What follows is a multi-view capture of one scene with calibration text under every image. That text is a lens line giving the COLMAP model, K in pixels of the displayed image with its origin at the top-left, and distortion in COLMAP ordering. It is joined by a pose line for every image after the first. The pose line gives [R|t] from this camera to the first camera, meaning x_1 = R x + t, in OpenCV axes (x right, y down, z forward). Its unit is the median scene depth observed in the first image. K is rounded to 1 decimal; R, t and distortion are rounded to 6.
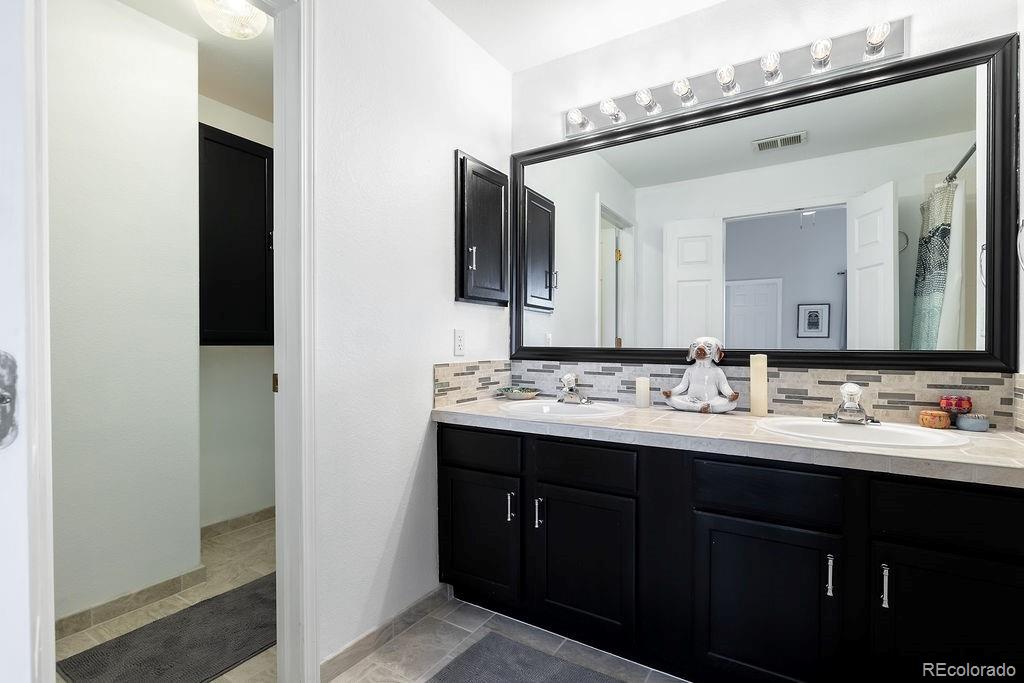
lens RADIAL K [[482.1, 0, 515.3], [0, 482.1, 341.4], [0, 0, 1]] dist [-0.002168, 0.001969]
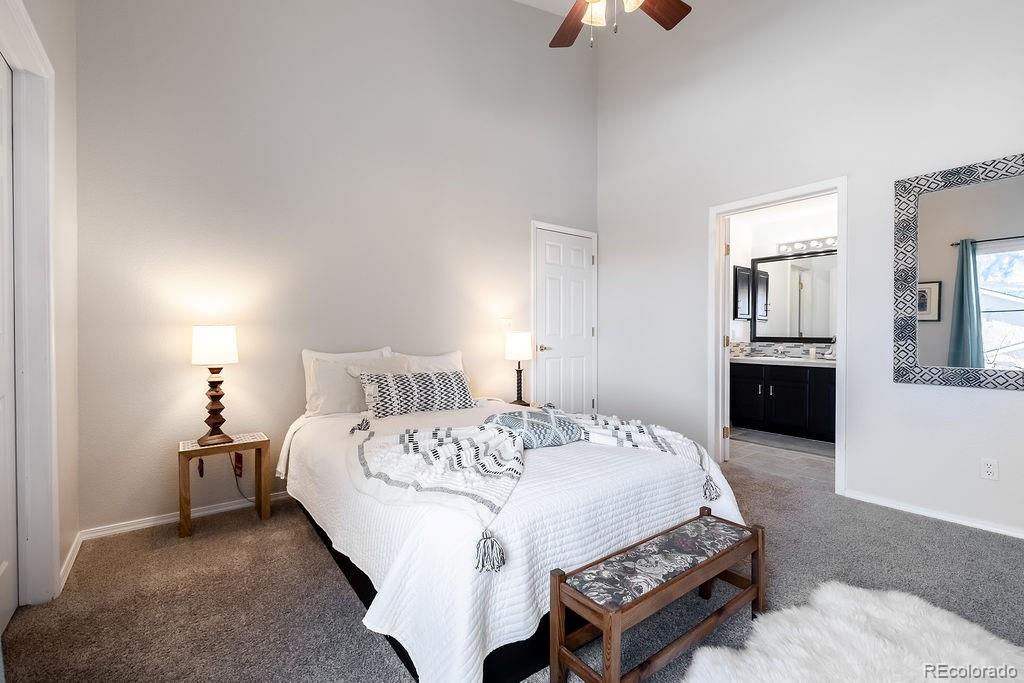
lens RADIAL K [[434.0, 0, 517.6], [0, 434.0, 338.3], [0, 0, 1]] dist [0.003211, -0.000545]
pose [[0.936616, 0.004333, -0.350330, -0.399487], [0.001318, 0.999873, 0.015890, -0.019113], [0.350355, -0.015344, 0.936491, -1.725255]]
